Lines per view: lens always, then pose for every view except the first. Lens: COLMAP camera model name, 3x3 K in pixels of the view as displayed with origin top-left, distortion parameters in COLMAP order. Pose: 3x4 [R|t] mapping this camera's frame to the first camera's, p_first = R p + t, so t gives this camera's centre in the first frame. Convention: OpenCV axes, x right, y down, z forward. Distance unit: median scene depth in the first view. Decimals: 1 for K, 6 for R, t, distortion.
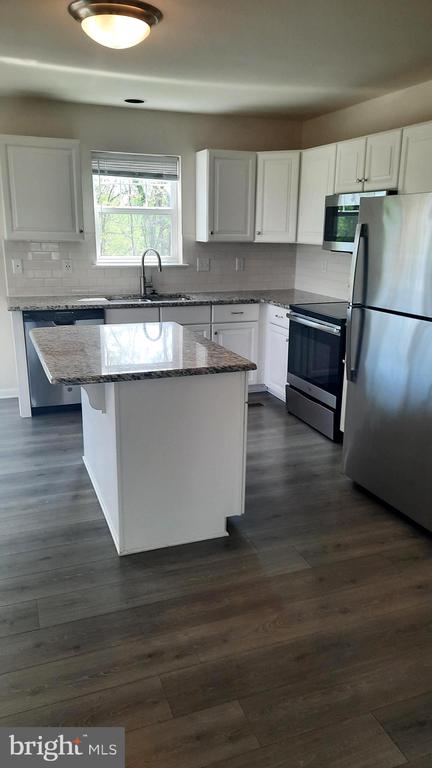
lens RADIAL K [[558.0, 0, 216.0], [0, 558.0, 384.0], [0, 0, 1]] dist [-0.000522, -0.001922]
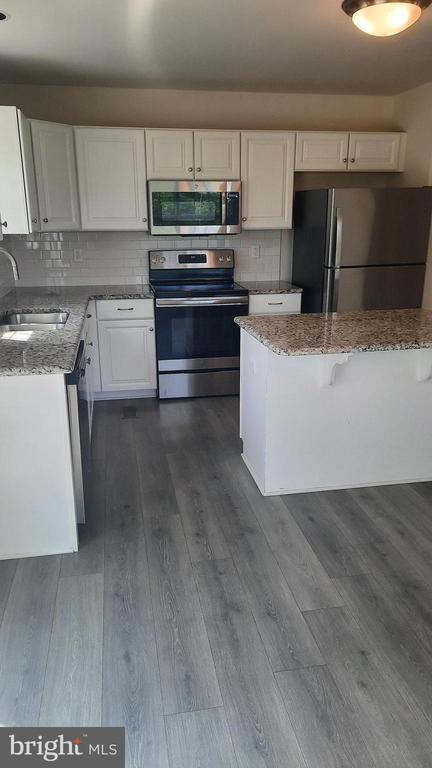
lens RADIAL K [[558.0, 0, 216.0], [0, 558.0, 384.0], [0, 0, 1]] dist [-0.000522, -0.001922]
pose [[0.181615, -0.288286, 0.940163, -0.793605], [0.277614, 0.932205, 0.232218, -0.185609], [-0.943370, 0.218828, 0.249335, 0.679432]]
